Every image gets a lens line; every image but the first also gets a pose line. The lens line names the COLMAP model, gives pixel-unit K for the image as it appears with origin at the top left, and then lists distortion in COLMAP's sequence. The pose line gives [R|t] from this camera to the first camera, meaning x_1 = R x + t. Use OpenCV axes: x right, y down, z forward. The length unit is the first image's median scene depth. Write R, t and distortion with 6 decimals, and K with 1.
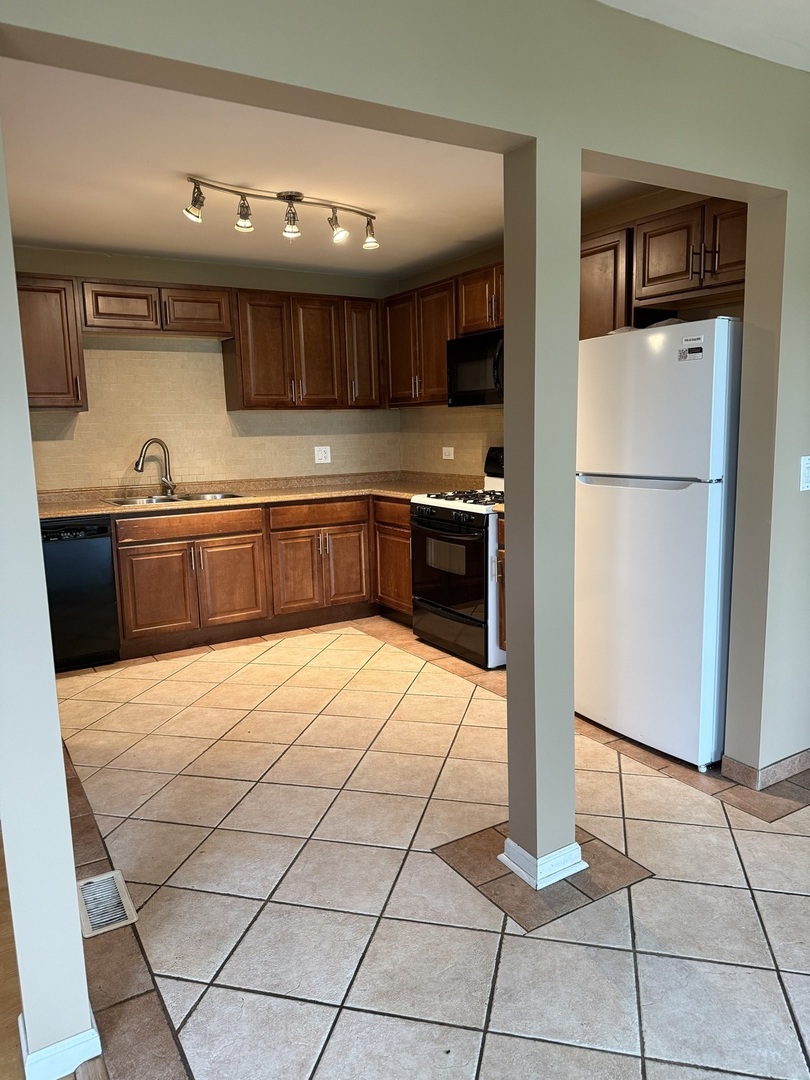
lens RADIAL K [[750.2, 0, 396.8], [0, 750.2, 550.7], [0, 0, 1]] dist [0.068405, -0.068344]
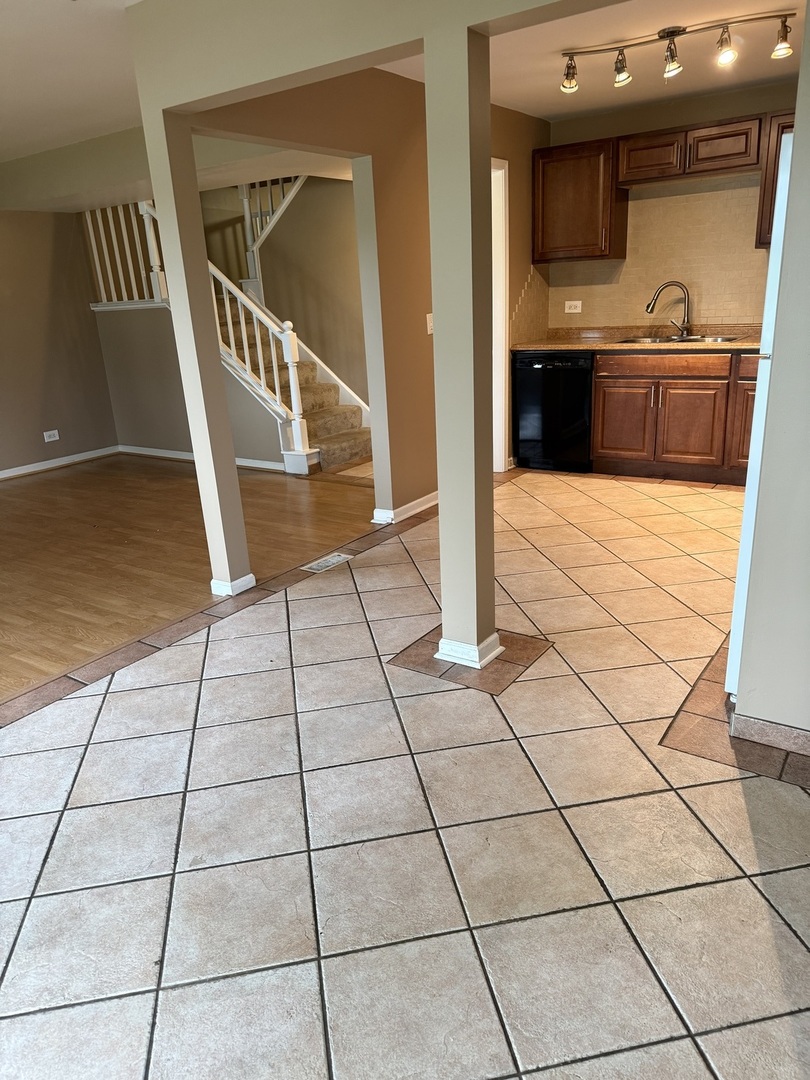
lens RADIAL K [[750.2, 0, 398.2], [0, 750.2, 540.3], [0, 0, 1]] dist [0.068405, -0.068344]
pose [[0.402465, 0.291026, -0.867943, 0.607539], [-0.107668, 0.956589, 0.270823, -0.048750], [0.909081, -0.015547, 0.416328, 0.195689]]
